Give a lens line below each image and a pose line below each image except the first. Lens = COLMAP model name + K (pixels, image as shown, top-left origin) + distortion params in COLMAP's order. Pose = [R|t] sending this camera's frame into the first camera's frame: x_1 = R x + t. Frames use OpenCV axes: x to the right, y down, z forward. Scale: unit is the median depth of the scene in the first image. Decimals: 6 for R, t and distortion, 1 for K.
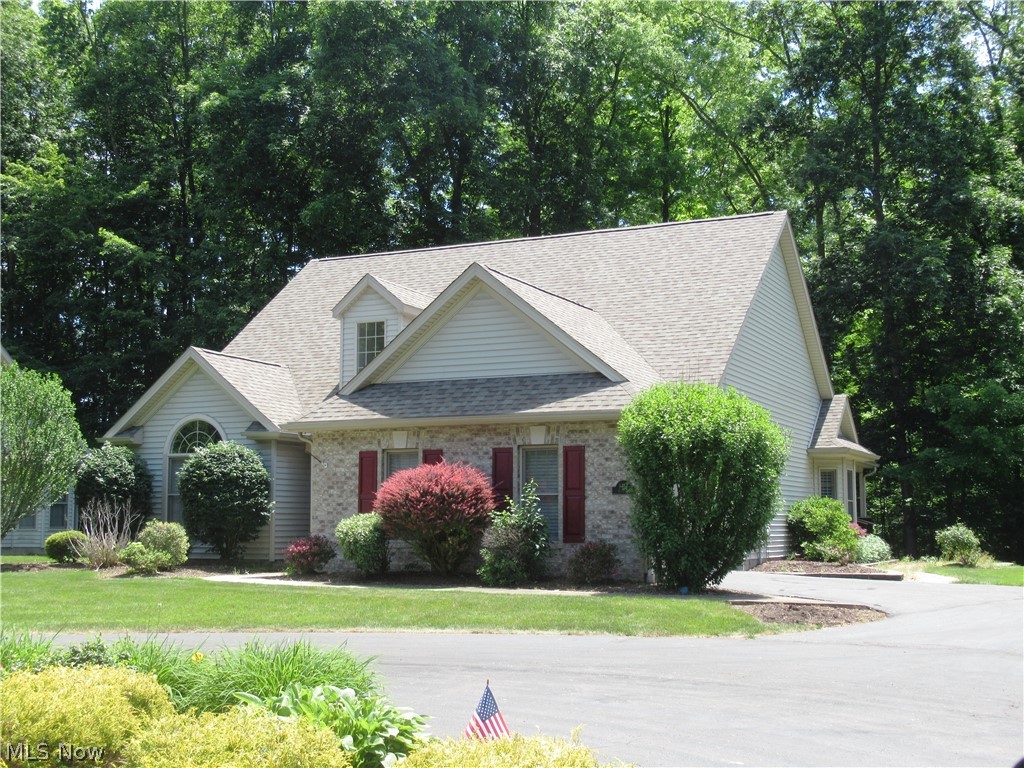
lens RADIAL K [[1264.6, 0, 515.6], [0, 1264.6, 391.3], [0, 0, 1]] dist [0.009533, 0.000000]
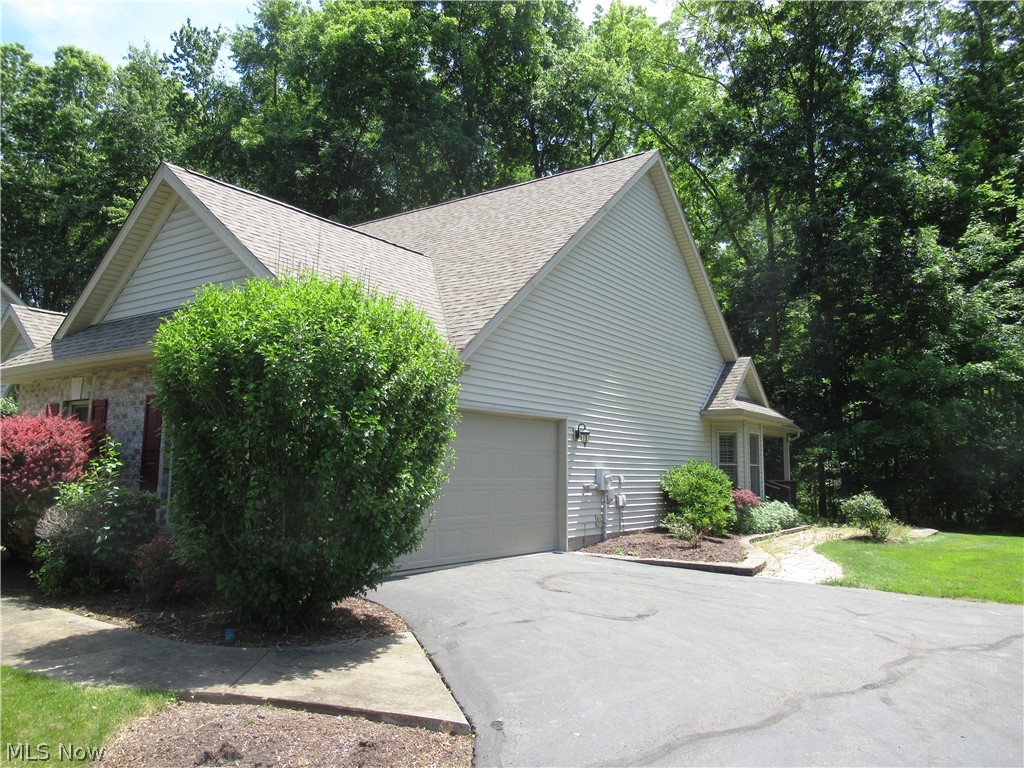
lens RADIAL K [[751.1, 0, 518.6], [0, 751.1, 379.3], [0, 0, 1]] dist [0.012577, 0.001026]
pose [[0.986775, -0.011125, -0.161717, 0.253081], [0.008139, 0.999784, -0.019115, 0.042692], [0.161895, 0.017546, 0.986652, 0.562315]]
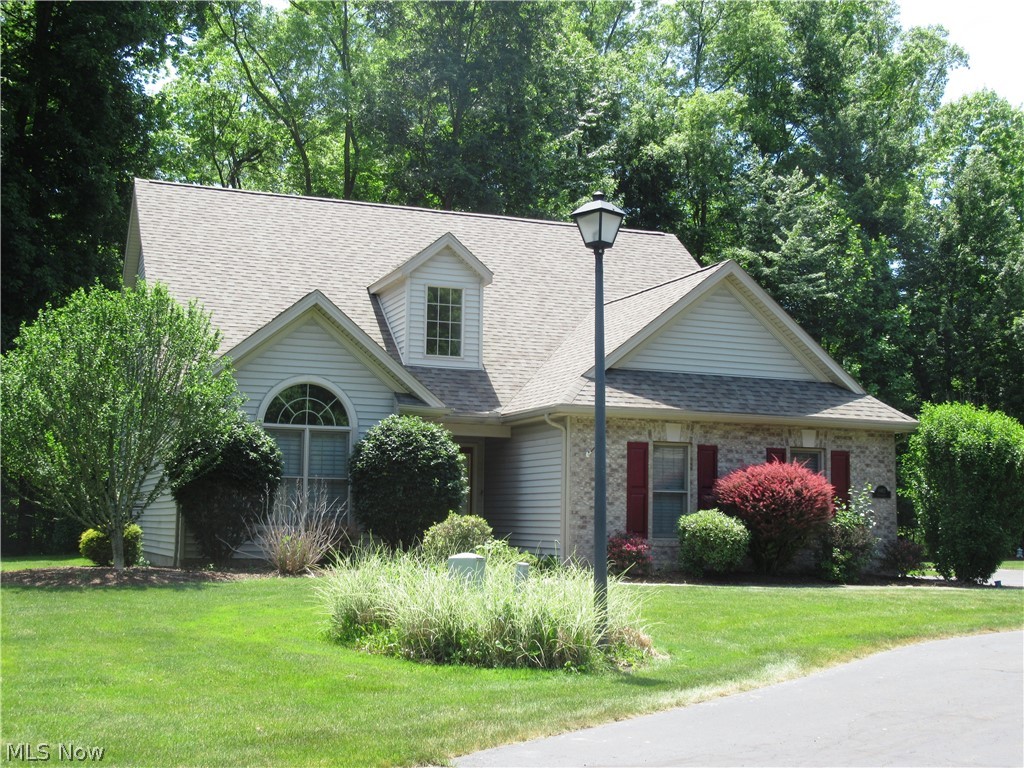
lens RADIAL K [[1317.8, 0, 507.2], [0, 1317.8, 383.5], [0, 0, 1]] dist [0.038398, 0.000000]
pose [[0.685394, 0.086977, 0.722959, -0.873476], [-0.090730, 0.995304, -0.033726, 0.045227], [-0.722498, -0.042479, 0.690067, 0.397900]]
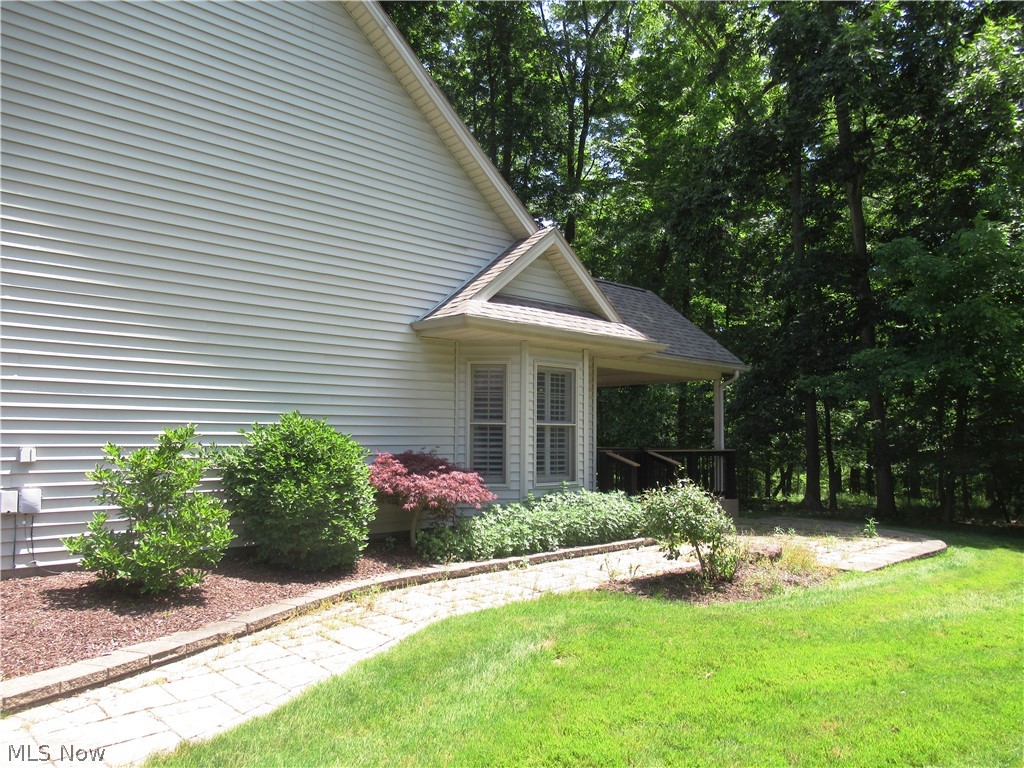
lens RADIAL K [[751.1, 0, 513.8], [0, 751.1, 386.2], [0, 0, 1]] dist [0.012577, 0.001026]
pose [[0.936449, -0.014561, -0.350502, 0.508887], [0.028257, 0.999022, 0.033995, 0.084133], [0.349664, -0.041739, 0.935945, 0.990218]]
